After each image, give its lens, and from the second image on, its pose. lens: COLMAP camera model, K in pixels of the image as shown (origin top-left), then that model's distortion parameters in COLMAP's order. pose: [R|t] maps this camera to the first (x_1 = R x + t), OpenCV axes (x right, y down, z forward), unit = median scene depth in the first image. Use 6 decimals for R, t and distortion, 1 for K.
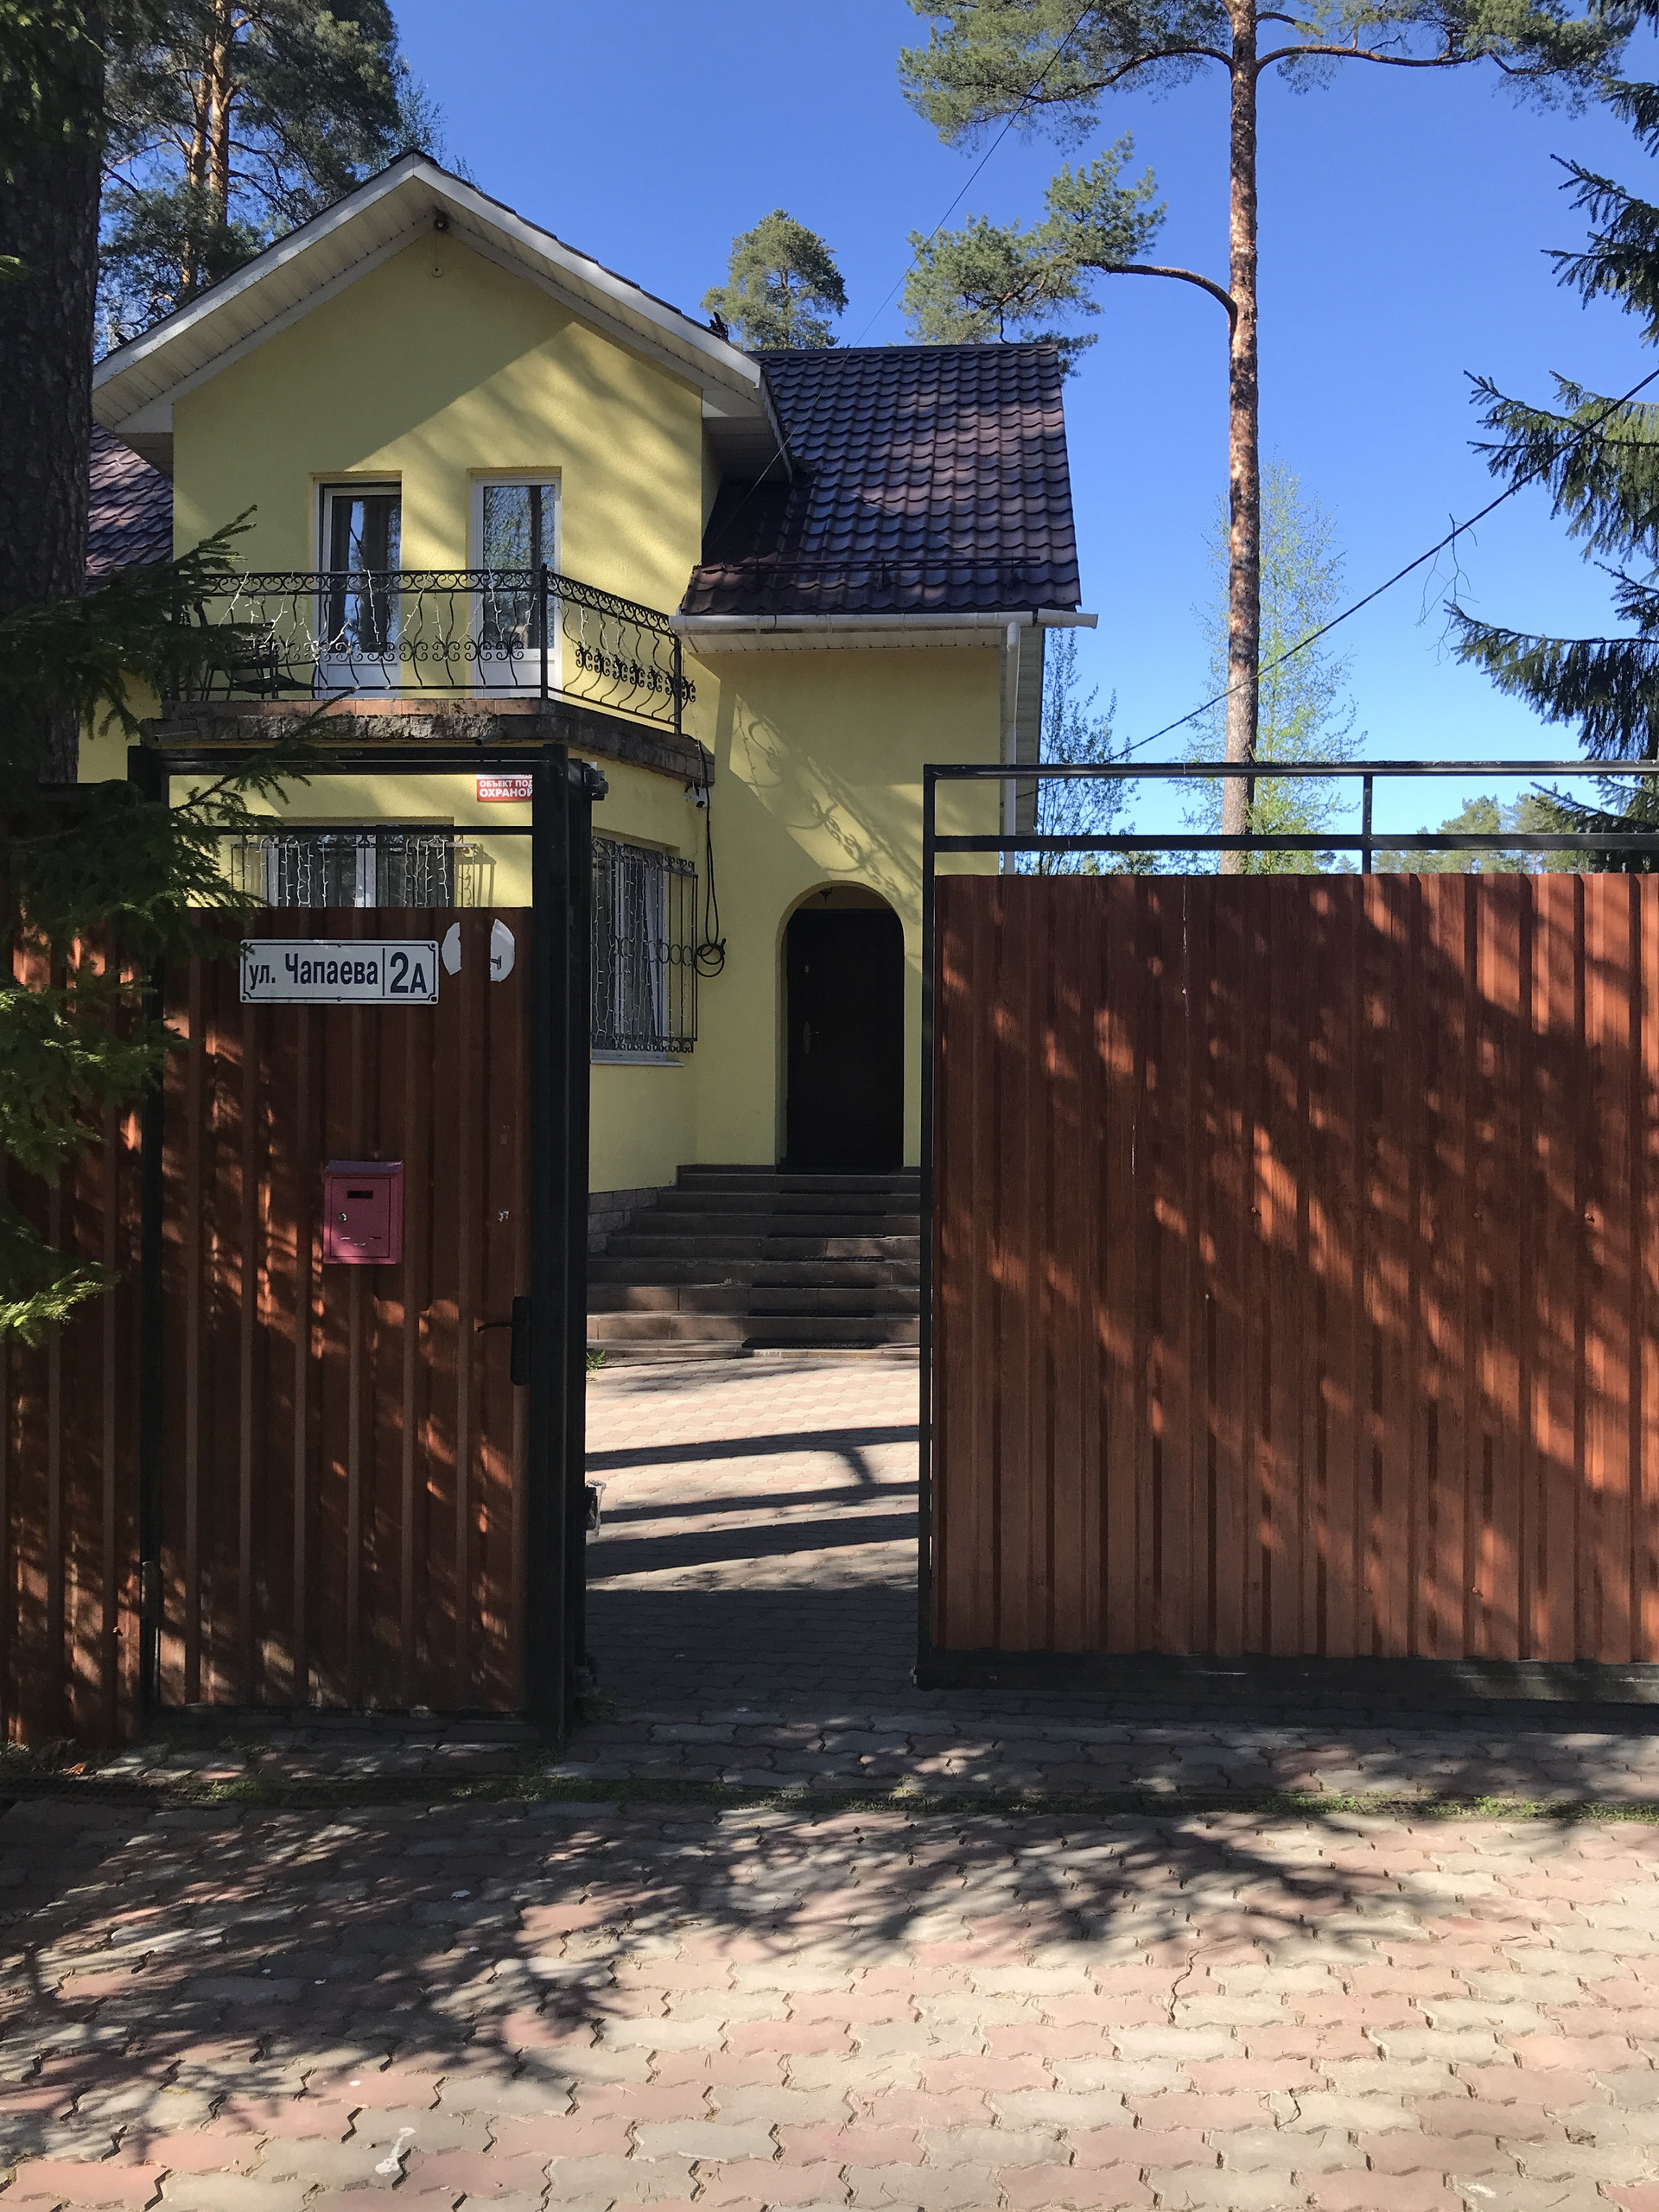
lens RADIAL K [[1818.0, 0, 834.6], [0, 1818.0, 1103.1], [0, 0, 1]] dist [0.005173, 0.019445]
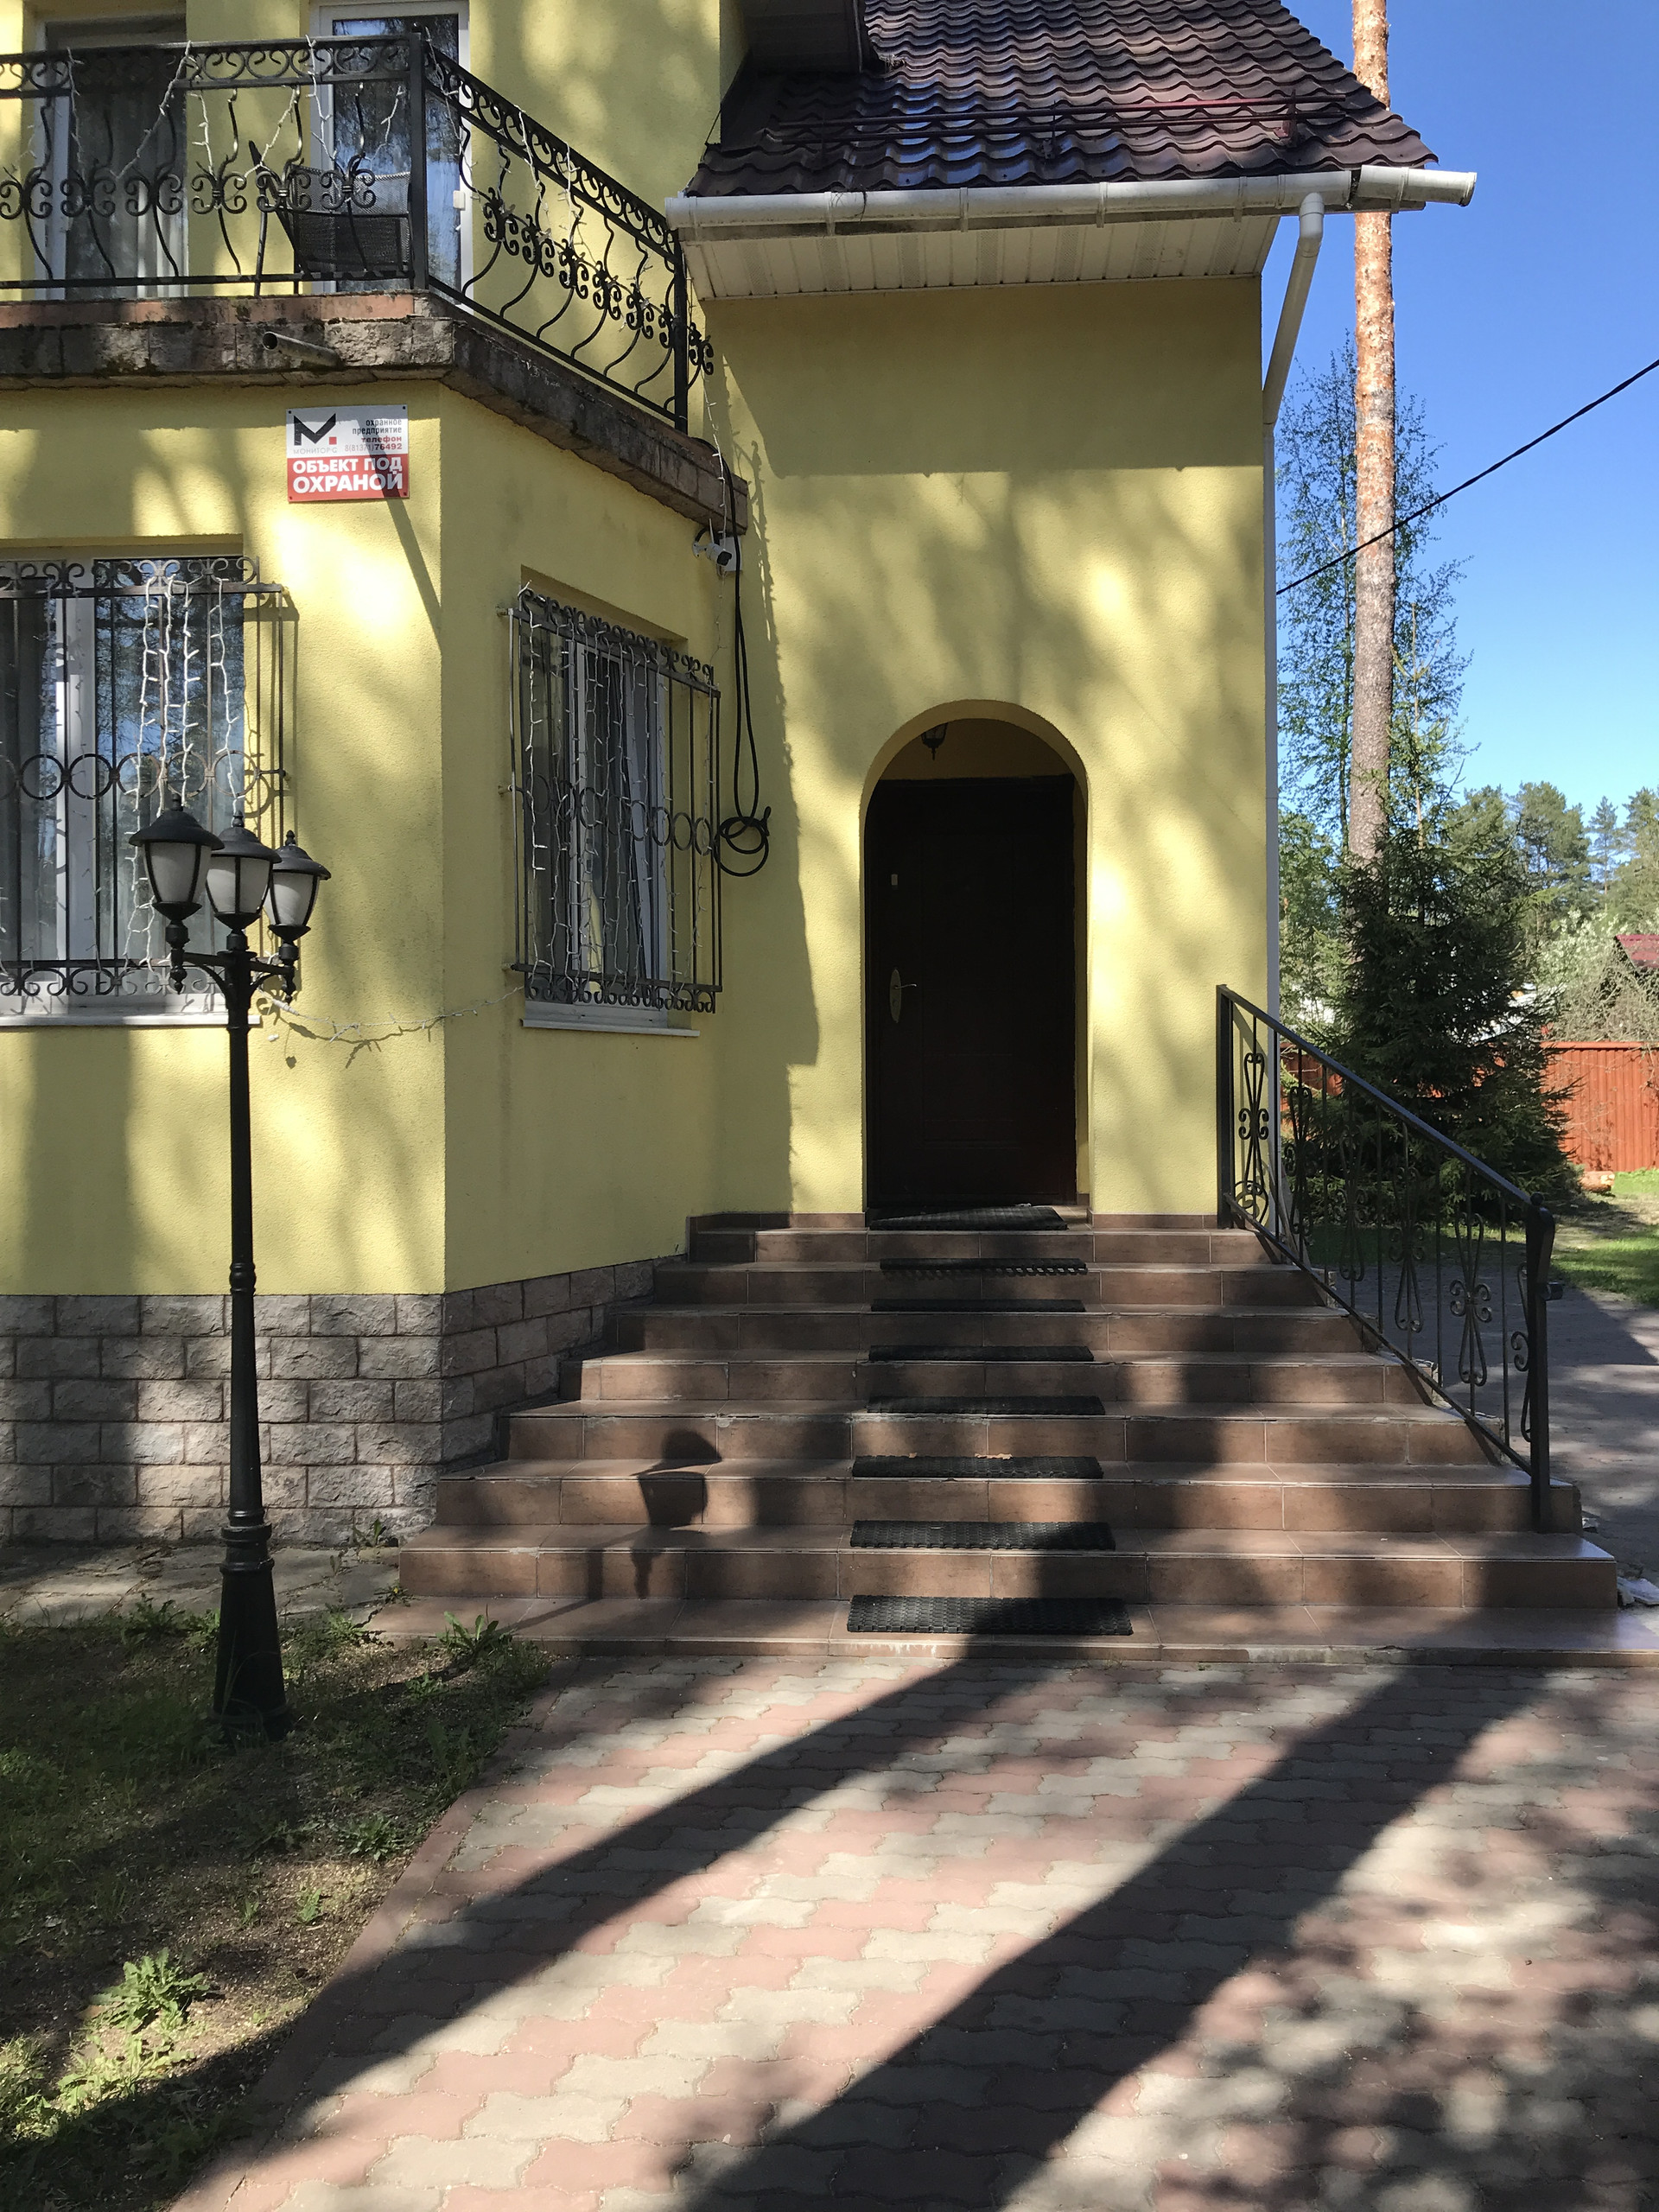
lens RADIAL K [[1818.0, 0, 823.2], [0, 1818.0, 1108.9], [0, 0, 1]] dist [0.005173, 0.019445]
pose [[0.999953, -0.008612, 0.004409, -0.048378], [0.008609, 0.999963, 0.000686, 0.001698], [-0.004415, -0.000649, 0.999990, 0.455585]]
